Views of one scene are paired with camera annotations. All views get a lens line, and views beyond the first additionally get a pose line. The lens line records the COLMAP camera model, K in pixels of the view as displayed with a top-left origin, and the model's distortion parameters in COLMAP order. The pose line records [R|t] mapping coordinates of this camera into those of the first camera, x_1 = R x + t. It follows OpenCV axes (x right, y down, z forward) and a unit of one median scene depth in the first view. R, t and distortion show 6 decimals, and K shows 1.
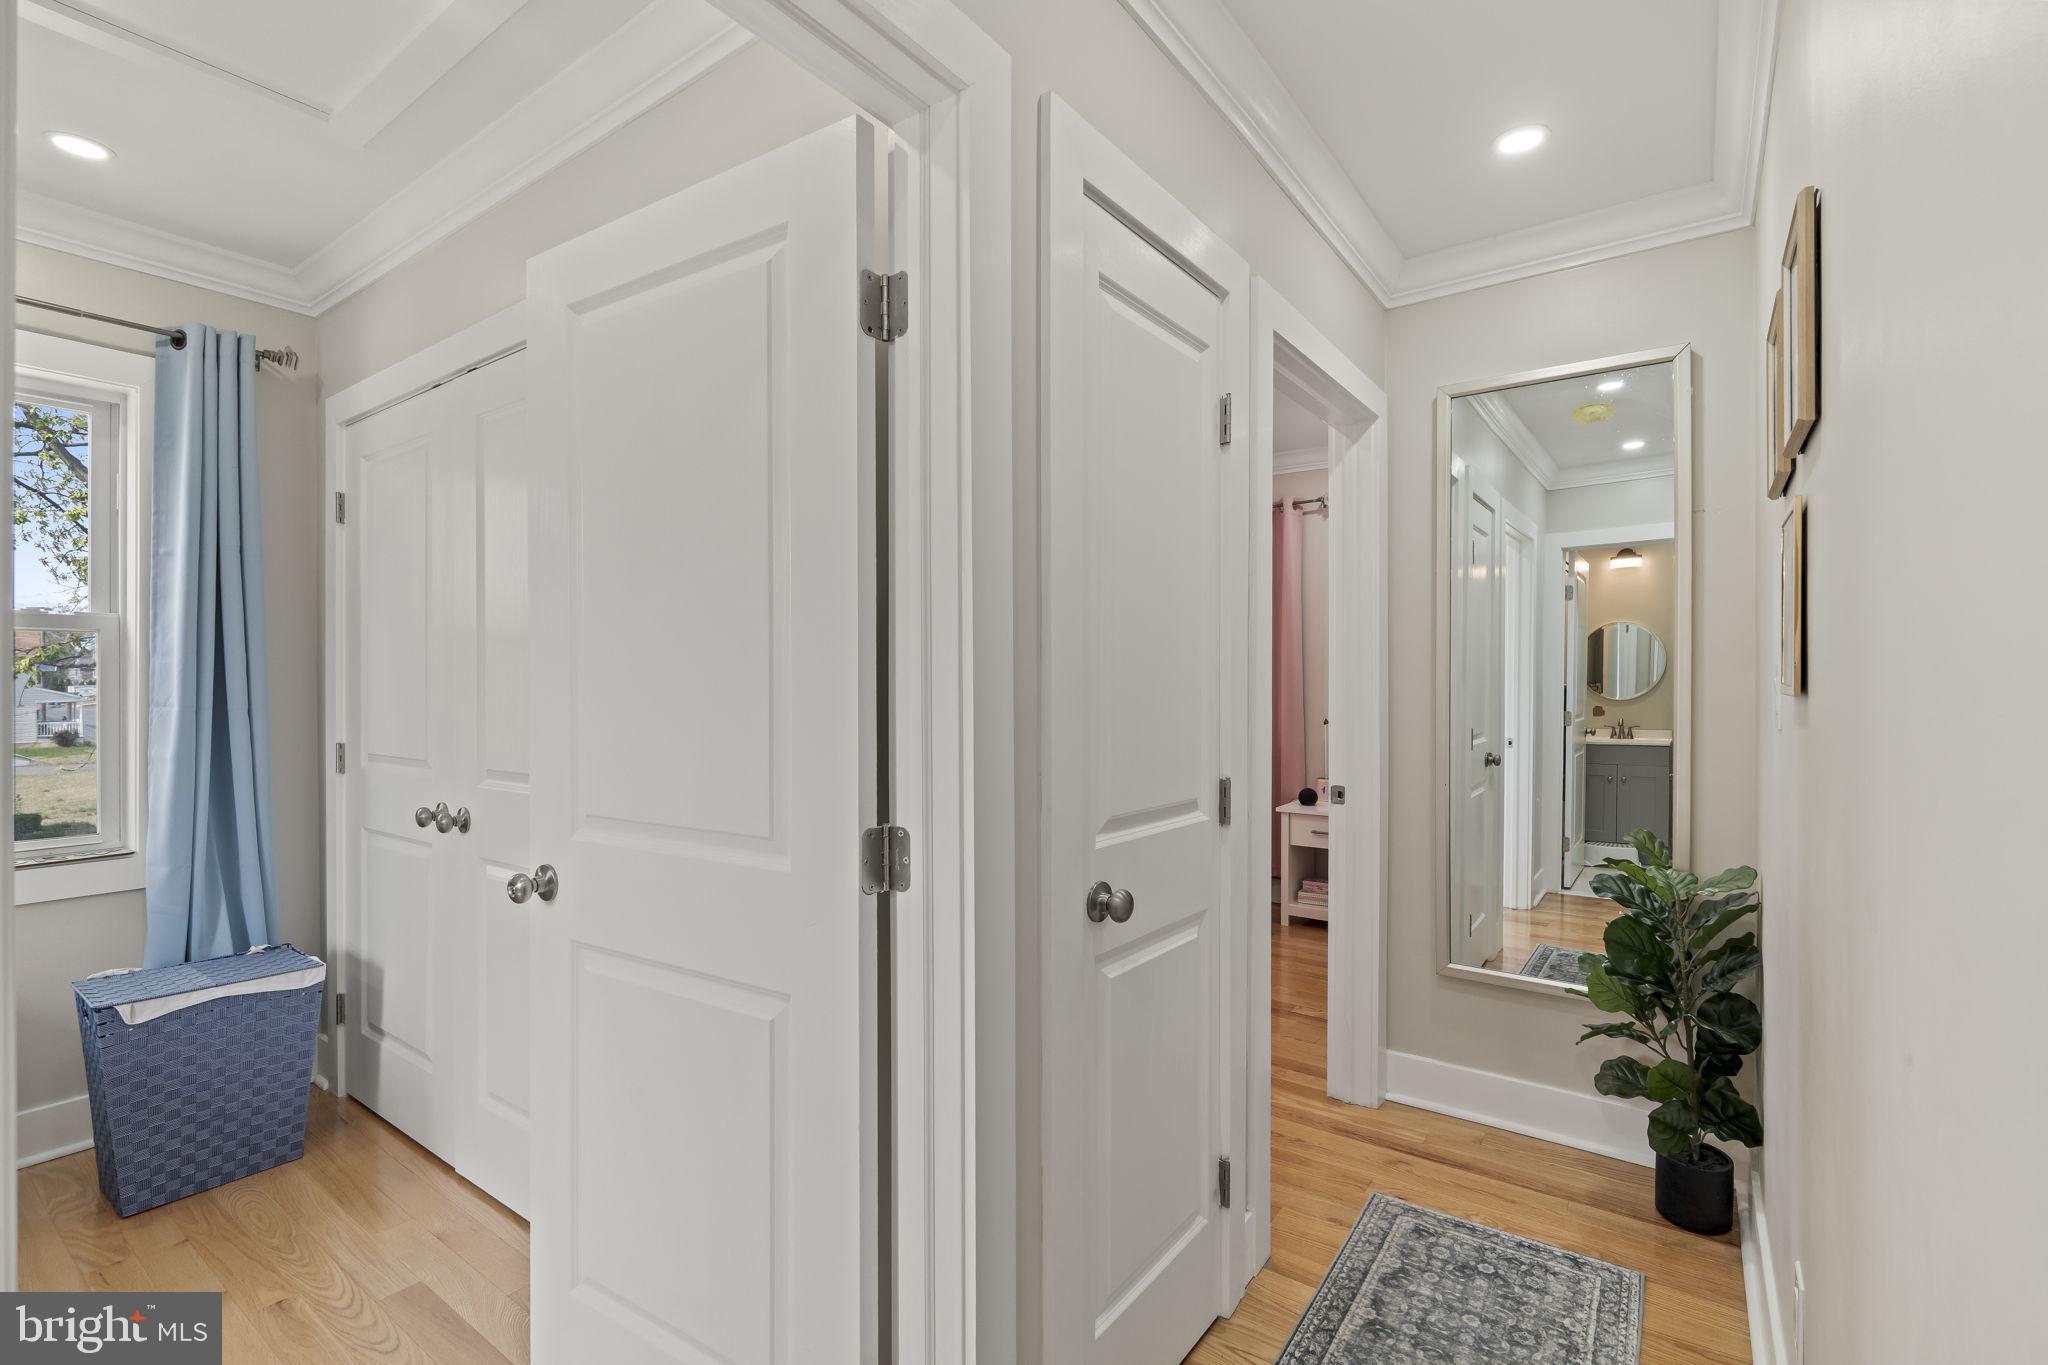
lens RADIAL K [[901.4, 0, 1030.2], [0, 901.4, 676.9], [0, 0, 1]] dist [0.002012, -0.000115]
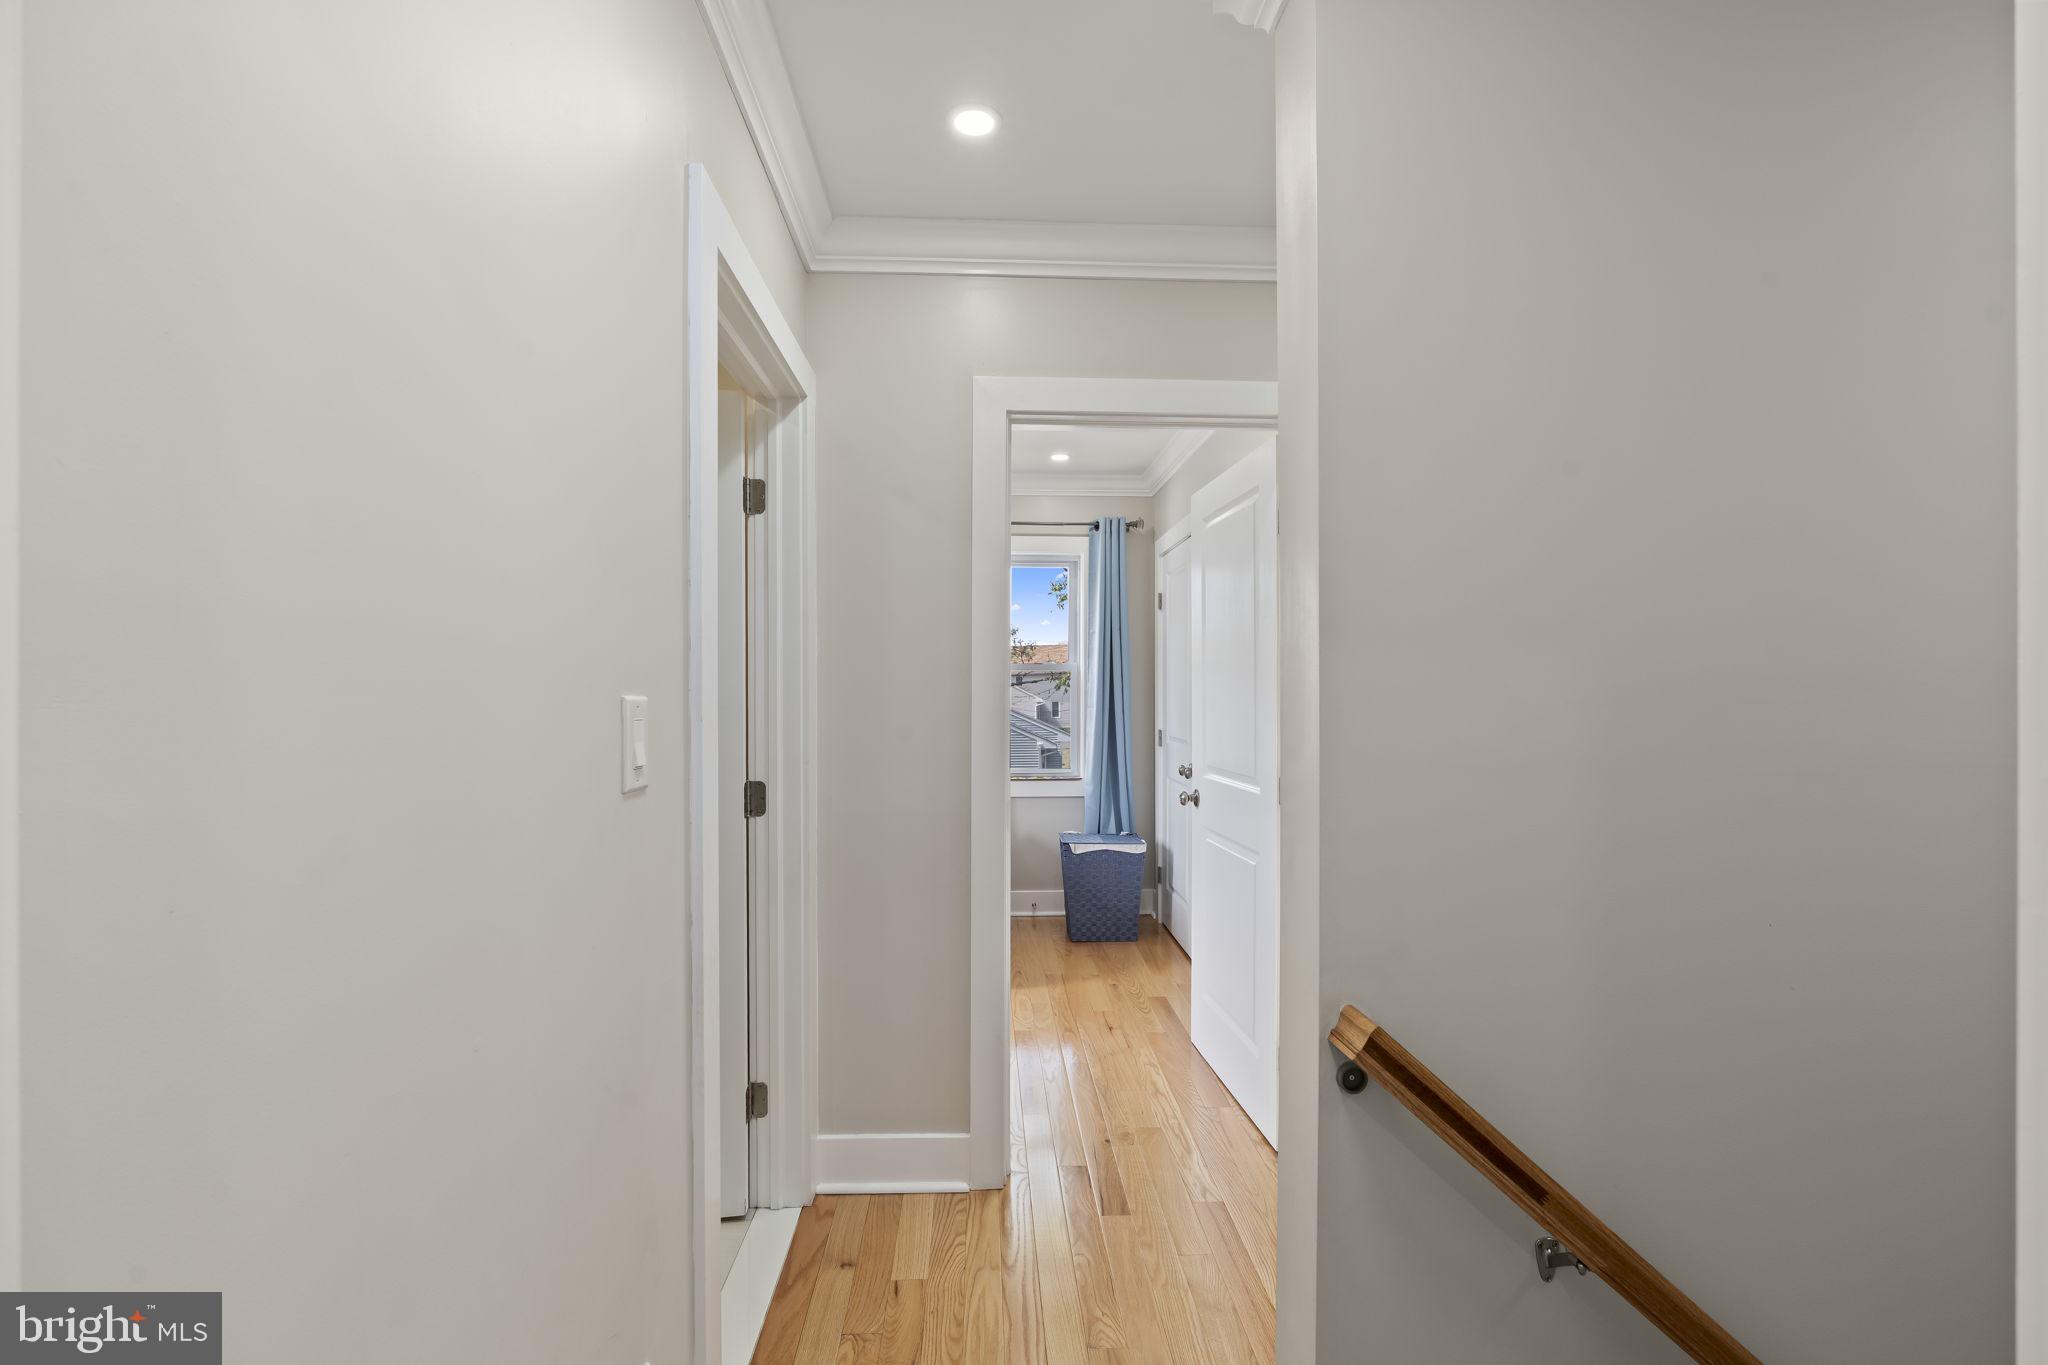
lens RADIAL K [[901.4, 0, 1020.6], [0, 901.4, 684.6], [0, 0, 1]] dist [0.002012, -0.000115]
pose [[0.617199, 0.002502, -0.786803, 0.539963], [-0.003209, 0.999995, 0.000663, -0.019482], [0.786800, 0.002116, 0.617204, -0.378864]]
